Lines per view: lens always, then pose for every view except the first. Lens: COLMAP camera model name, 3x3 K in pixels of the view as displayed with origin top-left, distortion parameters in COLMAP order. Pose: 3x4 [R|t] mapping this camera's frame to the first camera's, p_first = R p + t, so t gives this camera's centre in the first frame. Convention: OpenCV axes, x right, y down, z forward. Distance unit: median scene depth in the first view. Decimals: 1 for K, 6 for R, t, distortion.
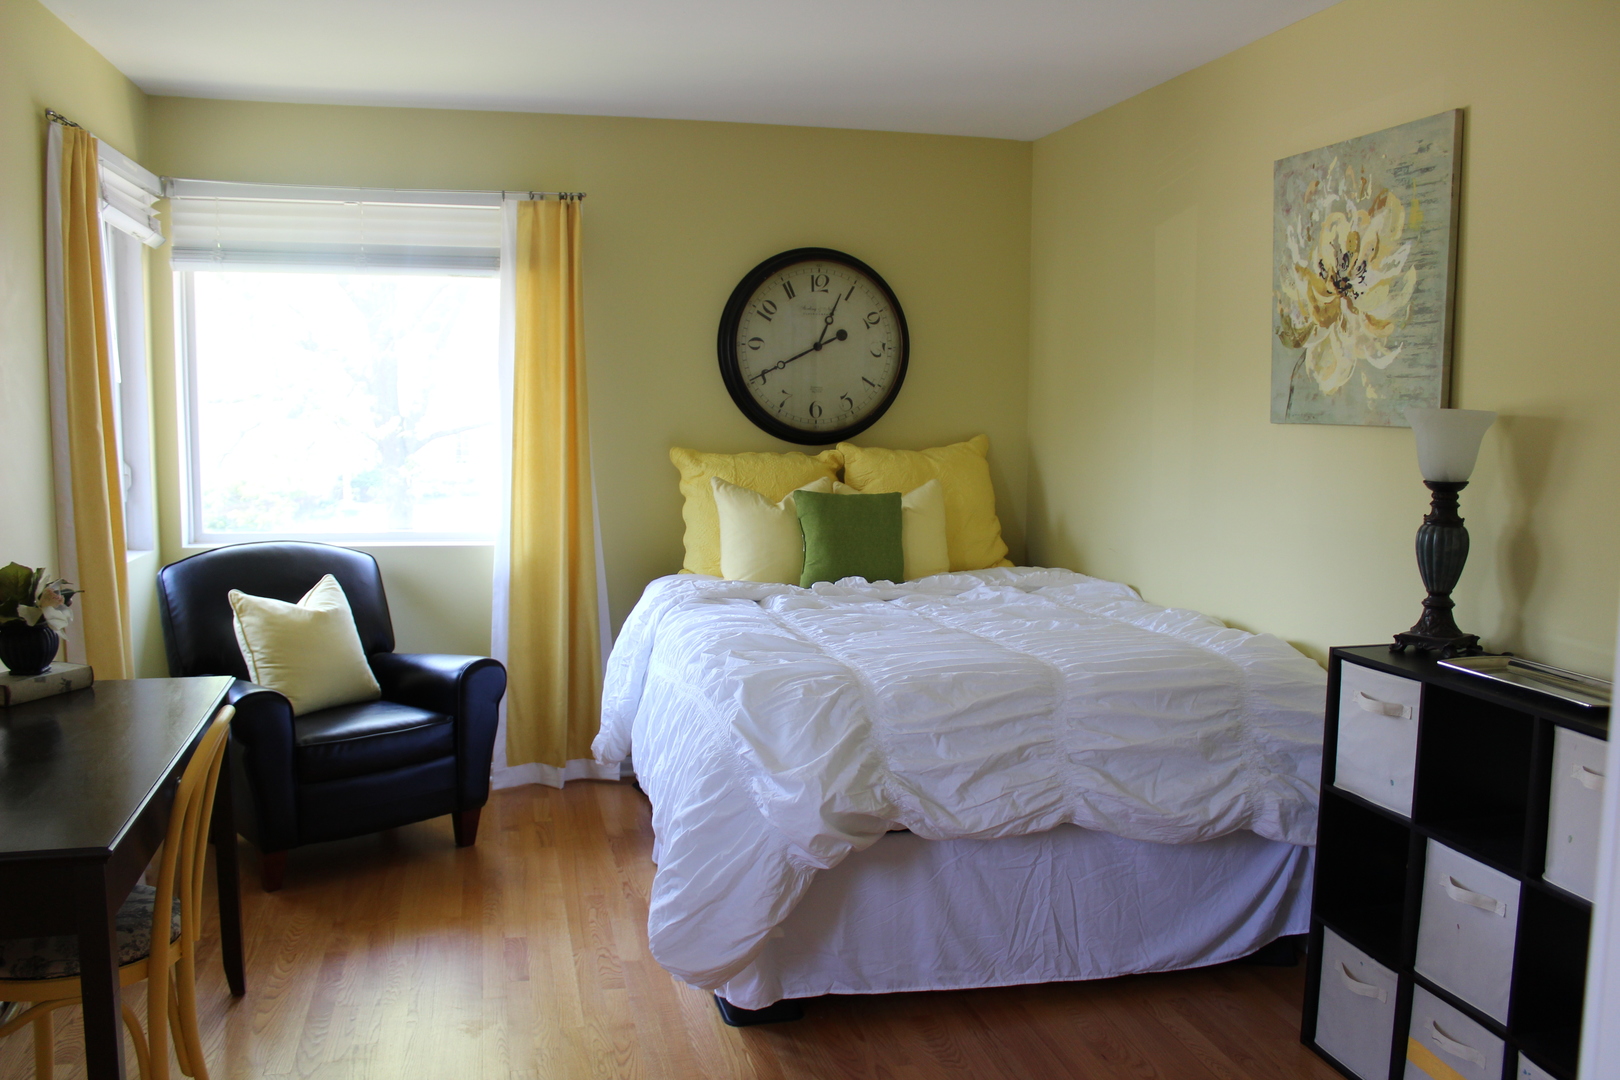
lens RADIAL K [[1339.3, 0, 814.8], [0, 1339.3, 549.3], [0, 0, 1]] dist [-0.171493, 0.154020]
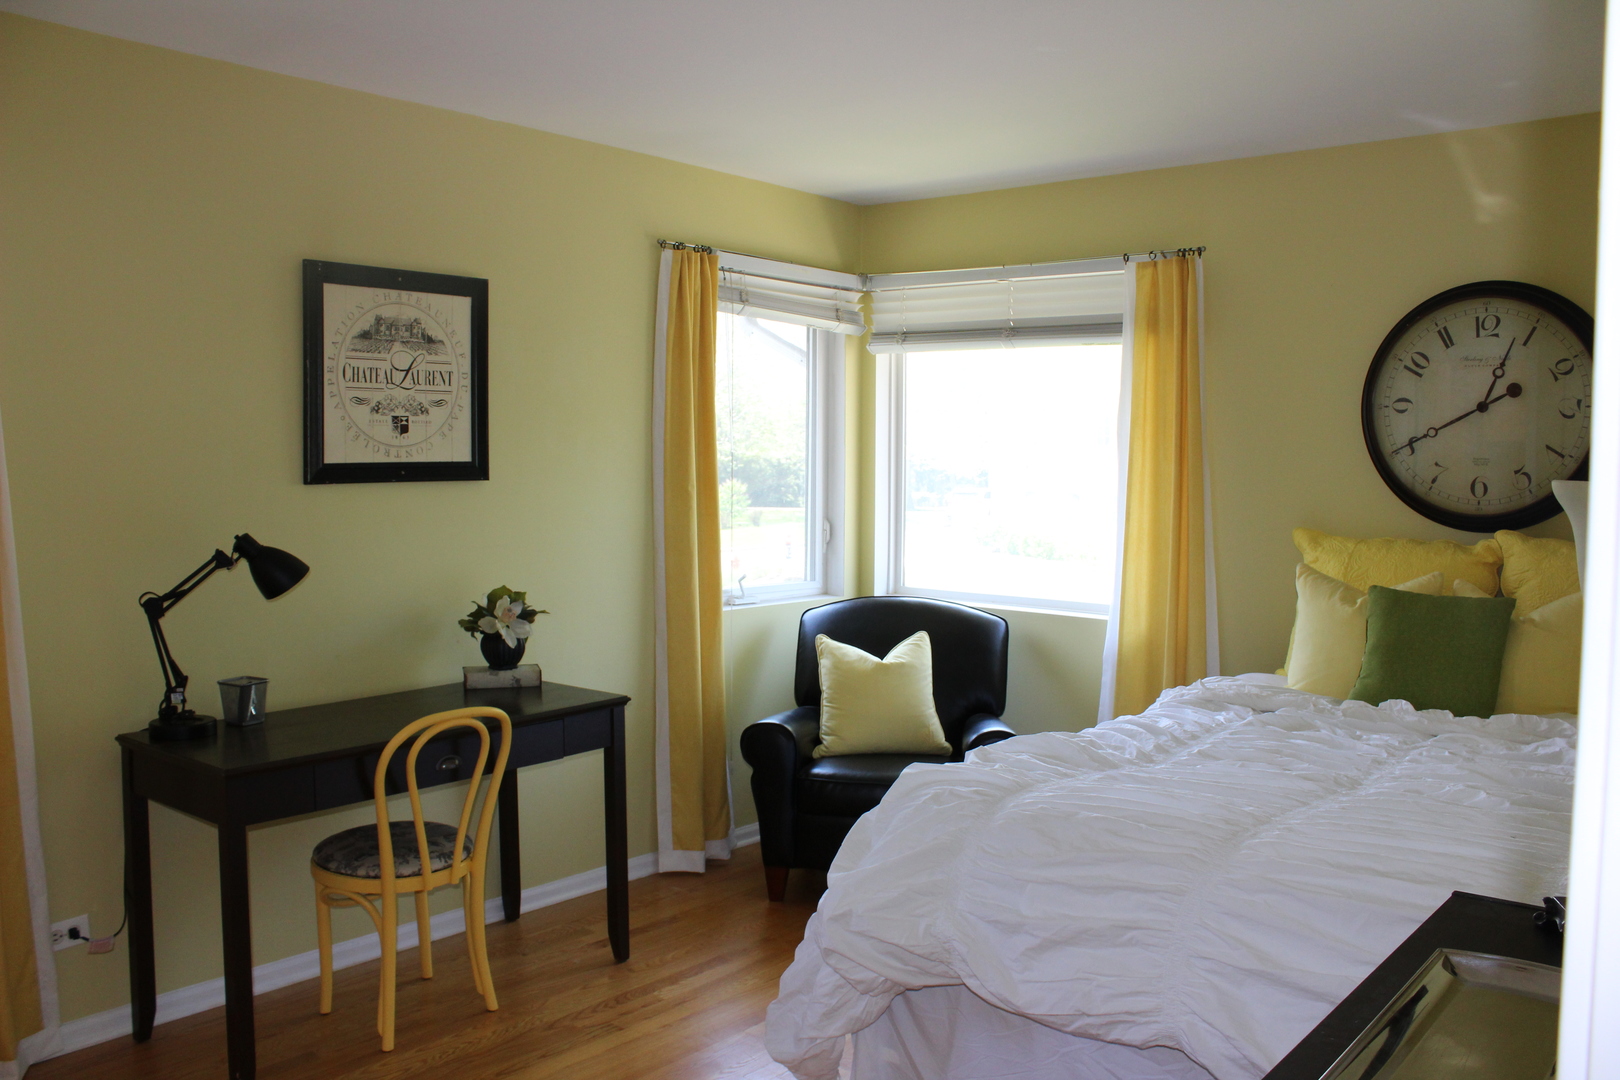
lens RADIAL K [[1339.3, 0, 814.8], [0, 1339.3, 549.3], [0, 0, 1]] dist [-0.171493, 0.154020]
pose [[0.589878, 0.047158, -0.806114, 0.408484], [-0.094144, 0.995502, -0.010653, -0.024899], [0.801985, 0.082175, 0.591664, 0.256734]]
